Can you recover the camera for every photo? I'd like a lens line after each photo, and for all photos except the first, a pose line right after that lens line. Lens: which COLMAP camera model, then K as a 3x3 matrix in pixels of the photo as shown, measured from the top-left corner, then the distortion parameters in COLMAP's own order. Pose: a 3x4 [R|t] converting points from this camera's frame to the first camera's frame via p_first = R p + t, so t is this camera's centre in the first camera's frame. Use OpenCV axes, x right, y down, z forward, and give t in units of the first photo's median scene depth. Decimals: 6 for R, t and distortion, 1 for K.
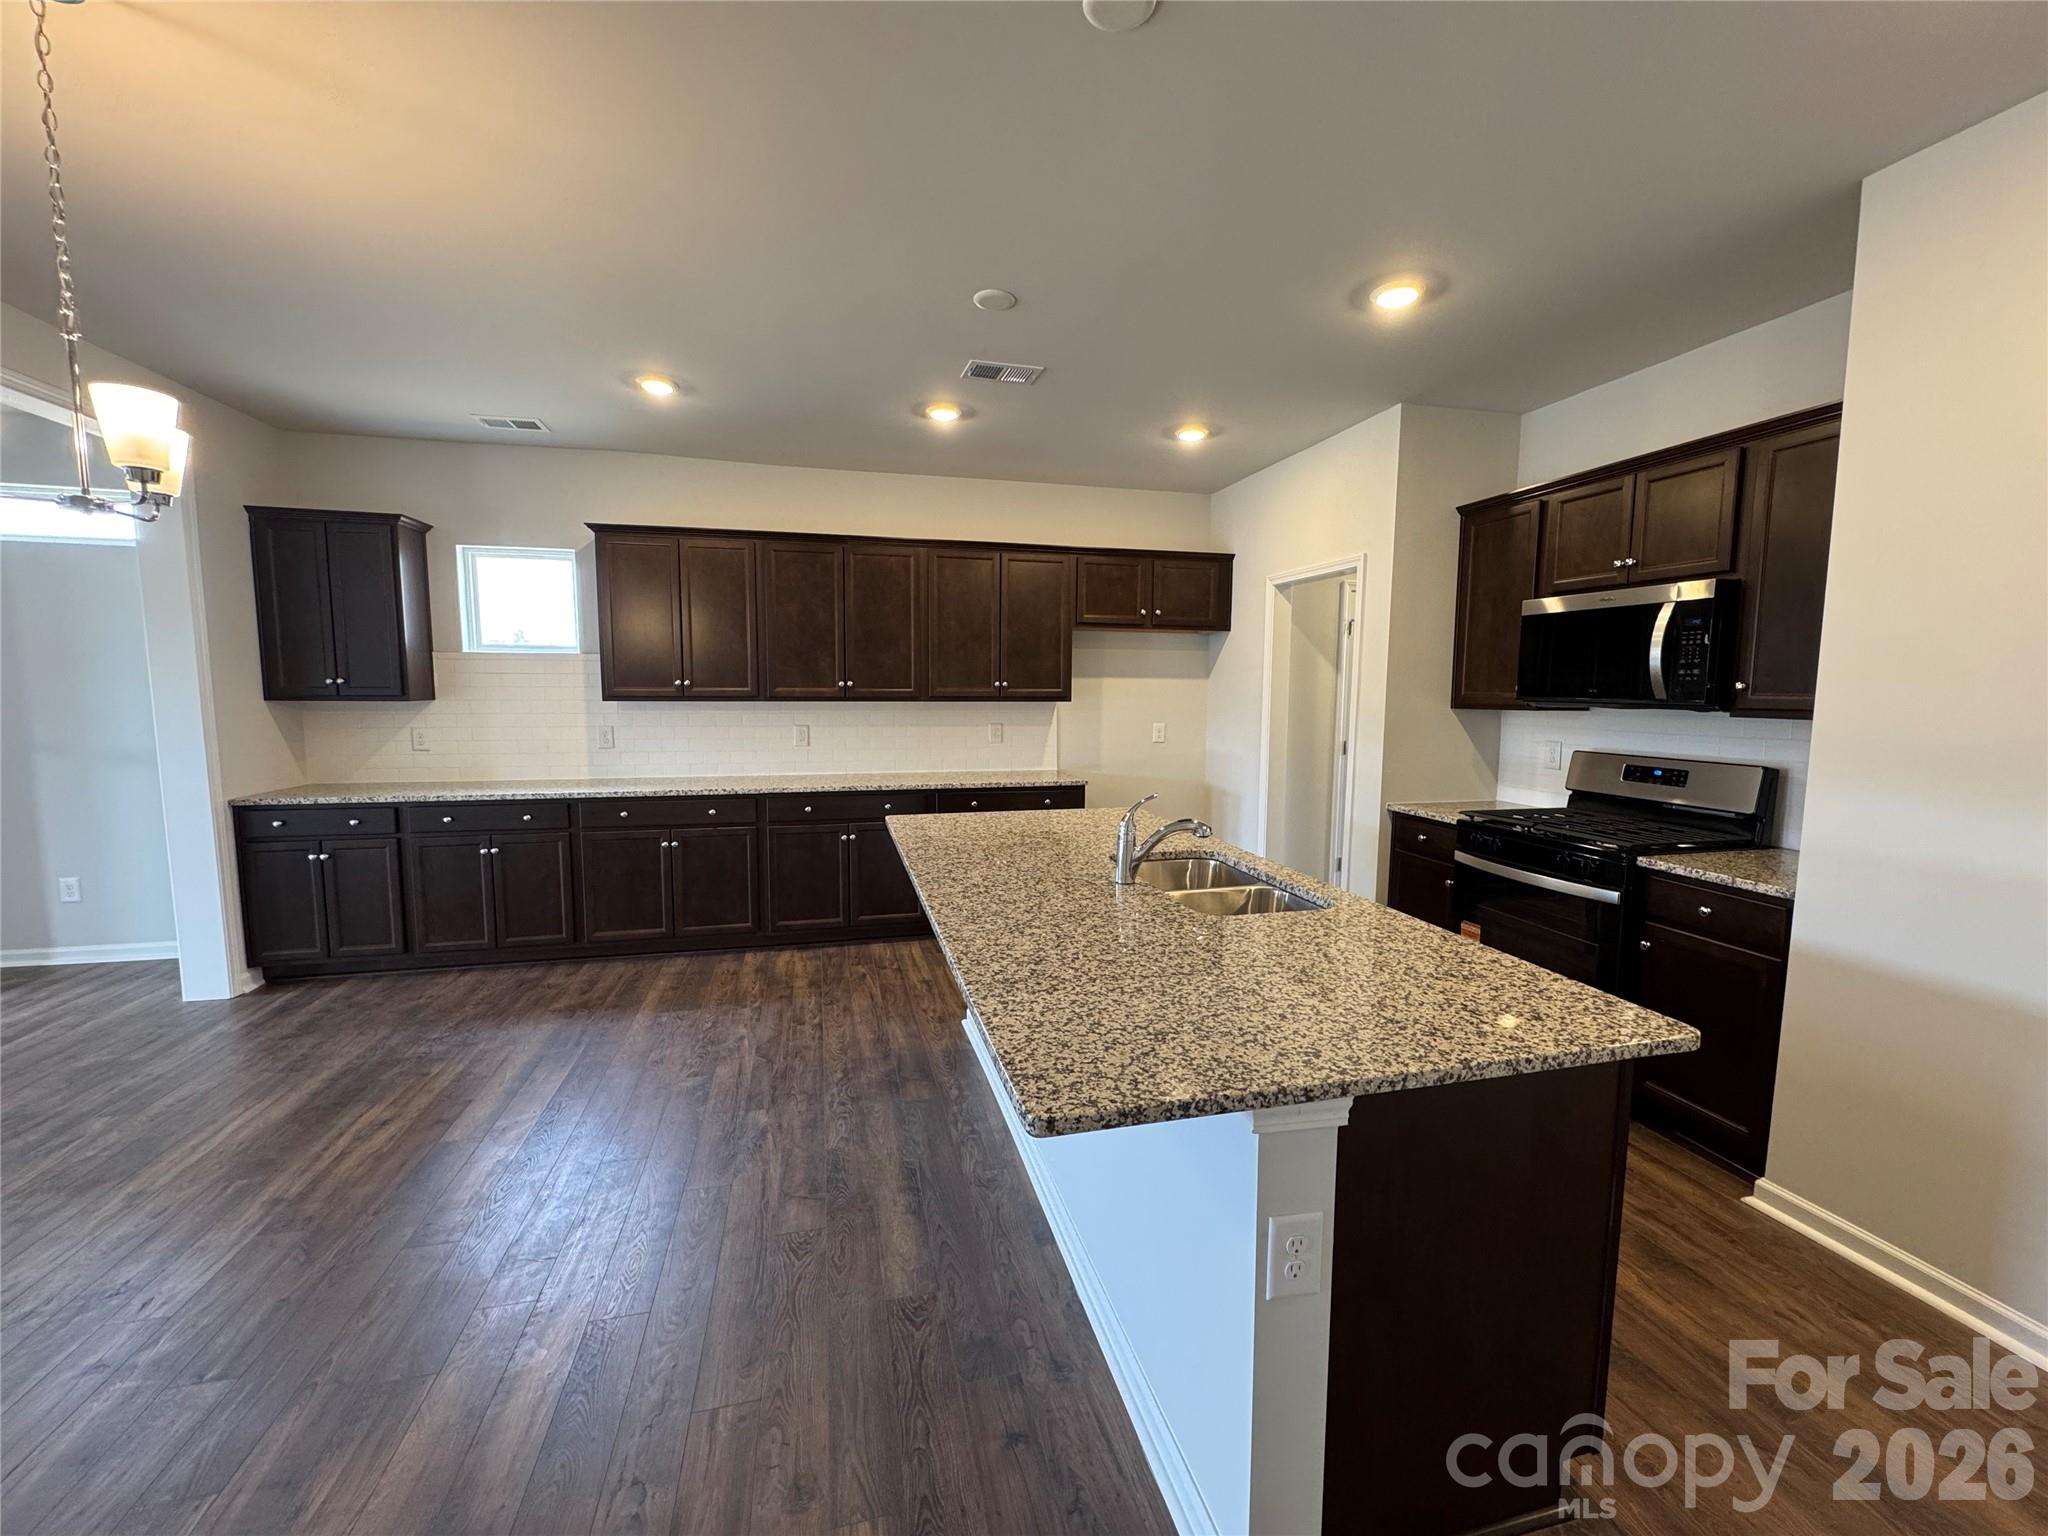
lens RADIAL K [[814.2, 0, 1025.4], [0, 814.2, 766.9], [0, 0, 1]] dist [-0.004128, -0.000193]
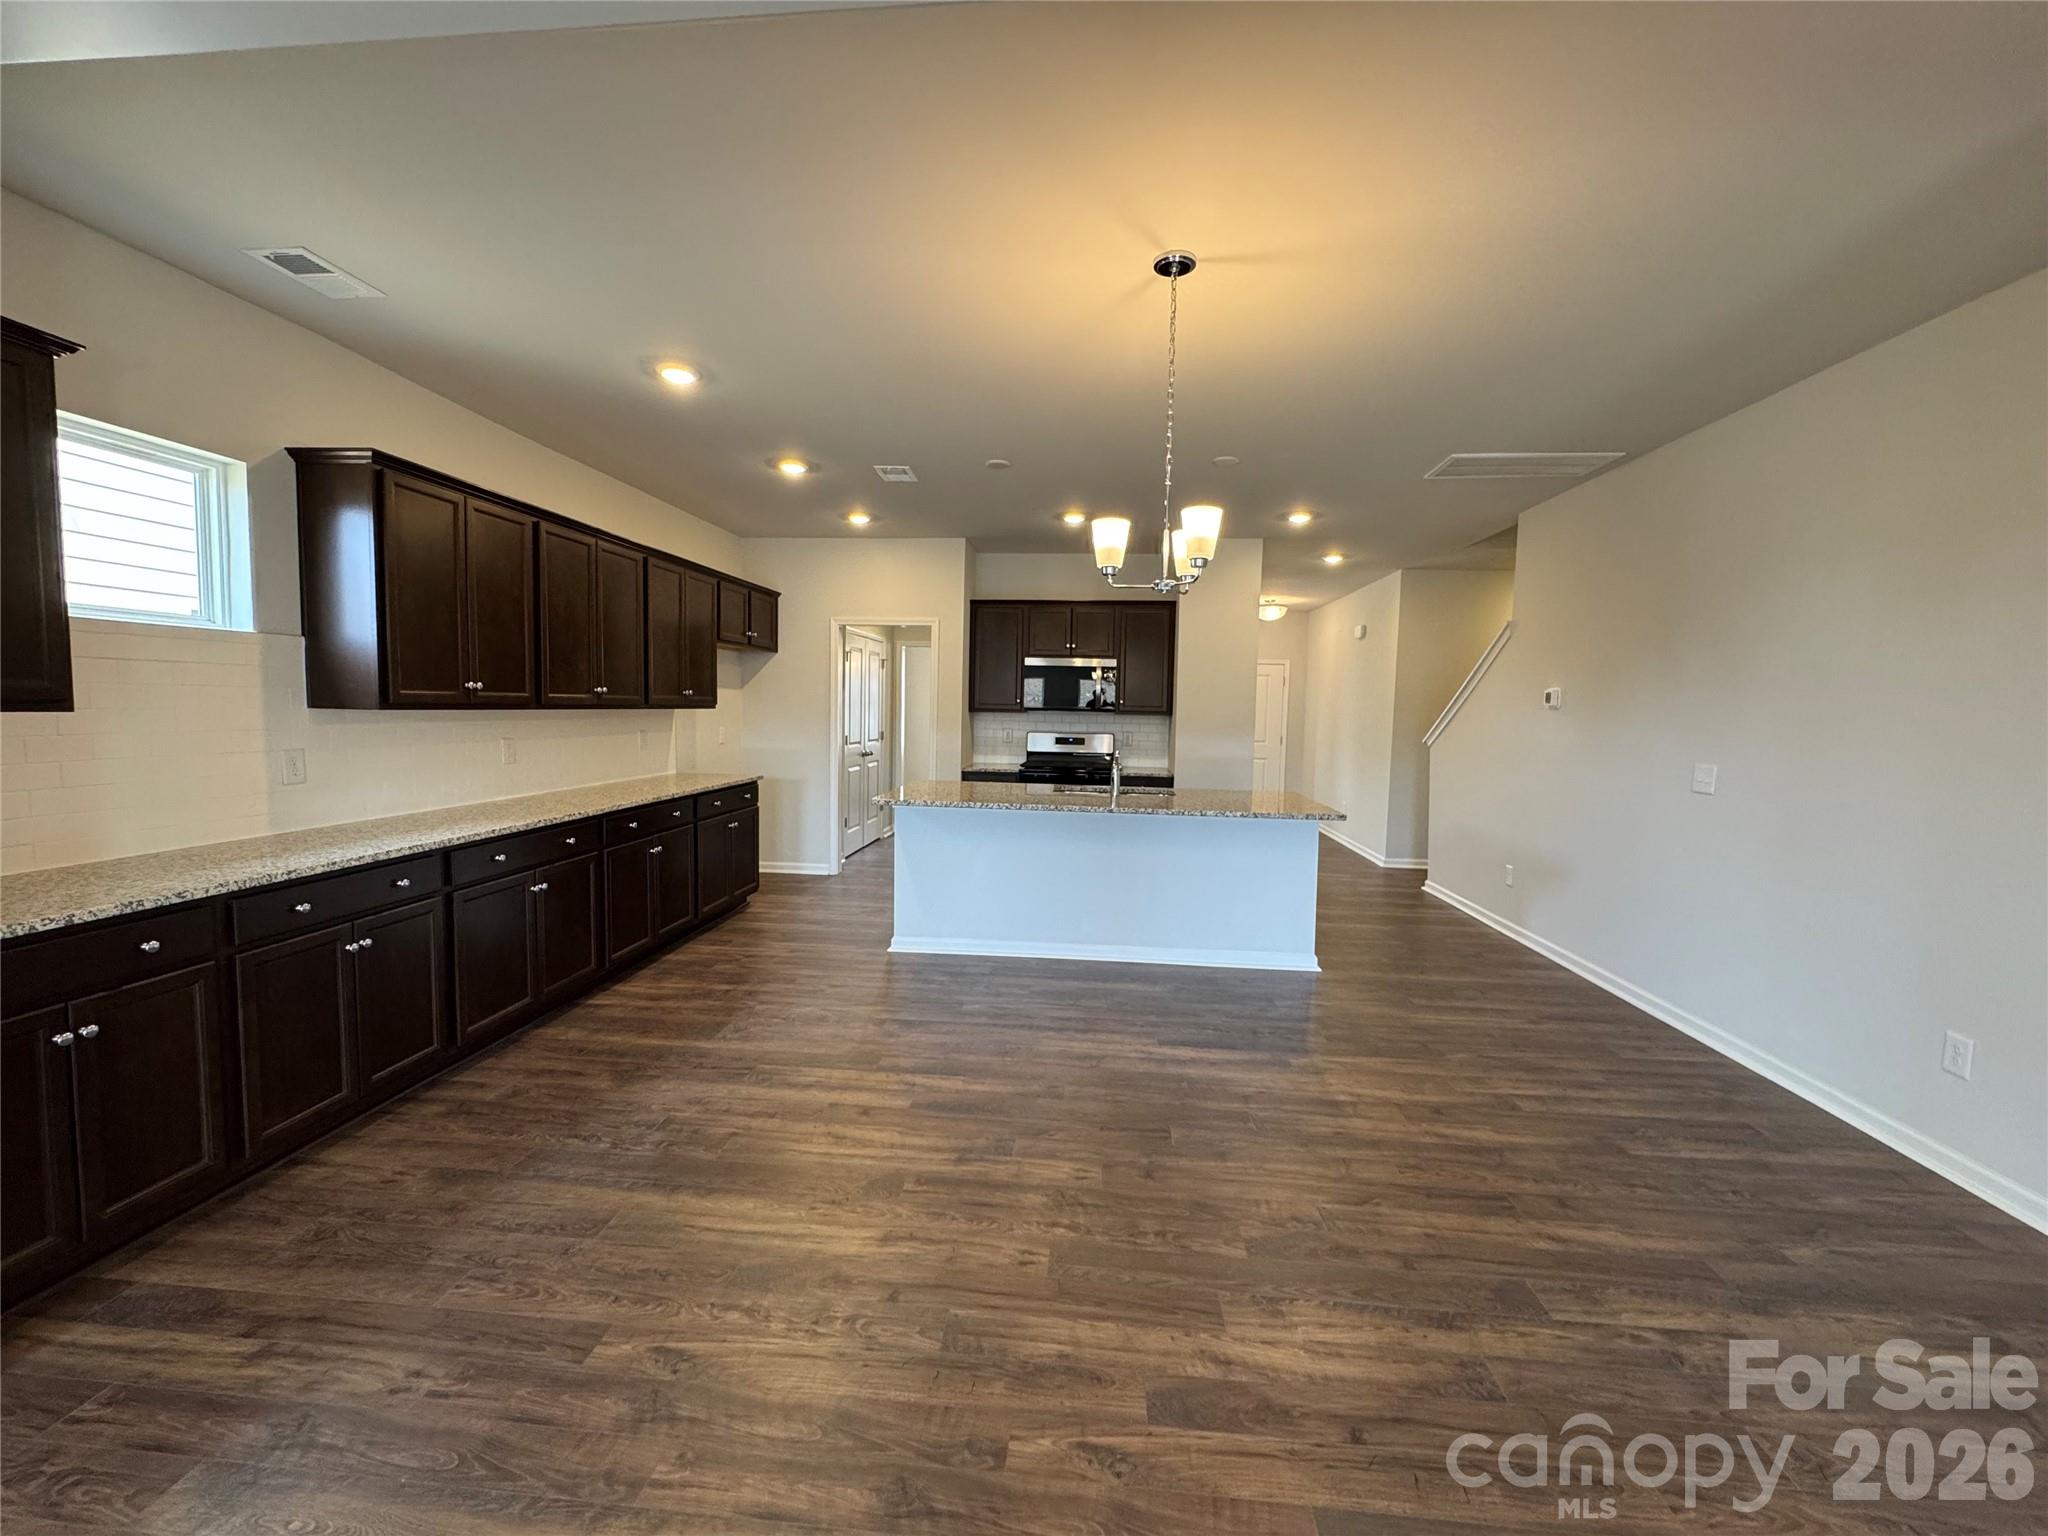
lens RADIAL K [[814.2, 0, 1020.2], [0, 814.2, 767.4], [0, 0, 1]] dist [-0.004128, -0.000193]
pose [[0.335945, -0.069881, 0.939286, -1.034530], [0.076626, 0.995966, 0.046692, -0.024157], [-0.938759, 0.056288, 0.339945, 0.279930]]
